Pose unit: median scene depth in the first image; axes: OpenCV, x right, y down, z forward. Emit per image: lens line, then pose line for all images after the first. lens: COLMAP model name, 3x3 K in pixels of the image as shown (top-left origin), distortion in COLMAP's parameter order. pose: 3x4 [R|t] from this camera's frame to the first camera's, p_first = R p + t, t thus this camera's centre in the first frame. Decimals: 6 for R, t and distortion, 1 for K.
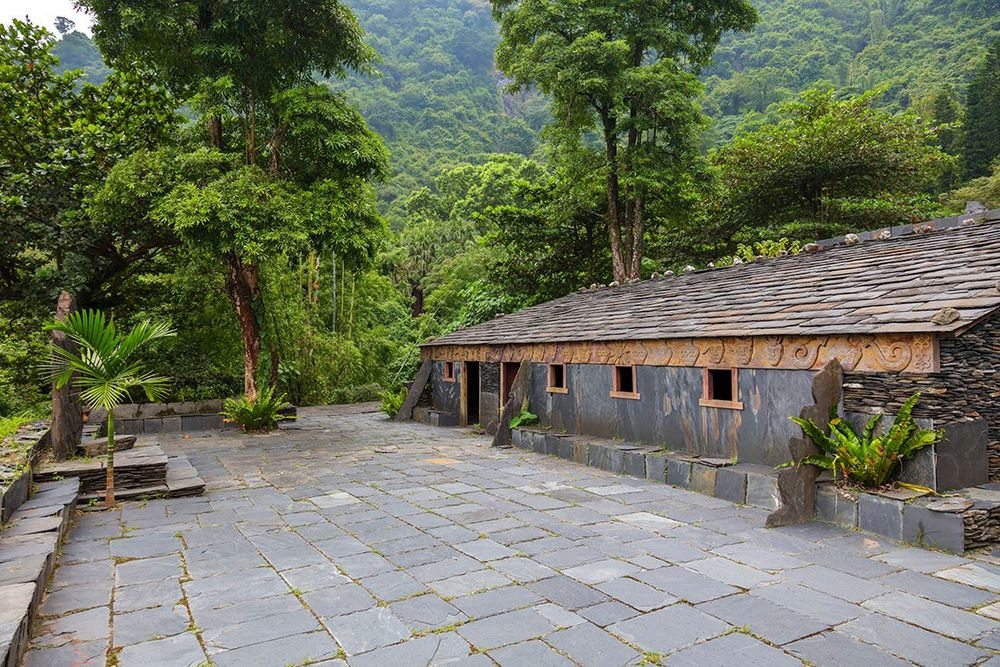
lens RADIAL K [[654.3, 0, 504.2], [0, 654.3, 336.5], [0, 0, 1]] dist [0.001726, 0.001121]
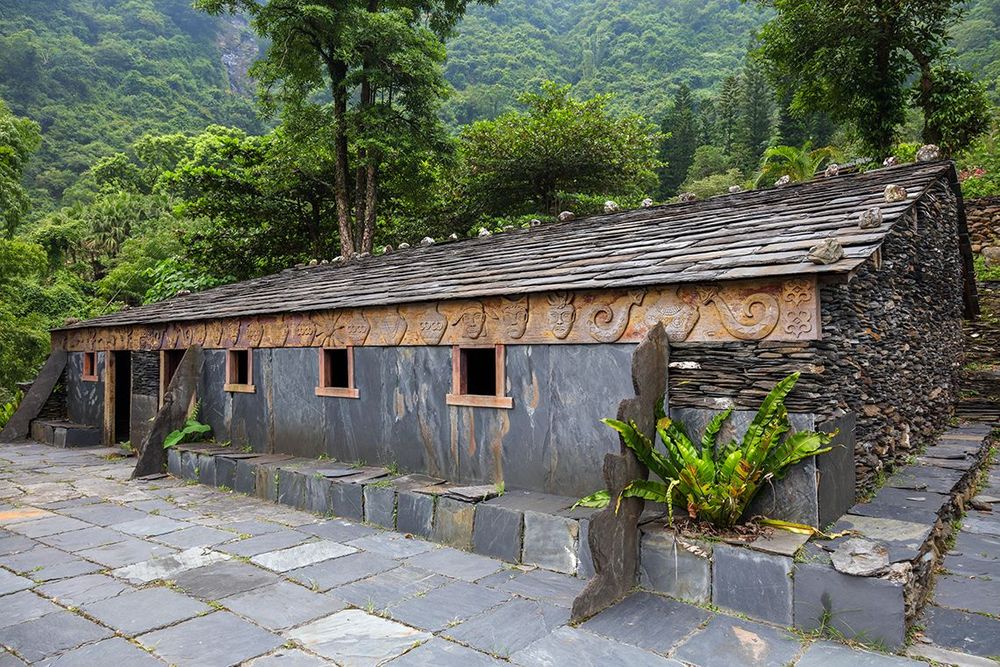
lens RADIAL K [[654.3, 0, 504.2], [0, 654.3, 336.5], [0, 0, 1]] dist [0.001726, 0.001121]
pose [[0.921996, 0.010543, 0.387055, 0.077666], [-0.009563, 0.999944, -0.004456, 0.032006], [-0.387080, 0.000407, 0.922046, 0.298892]]
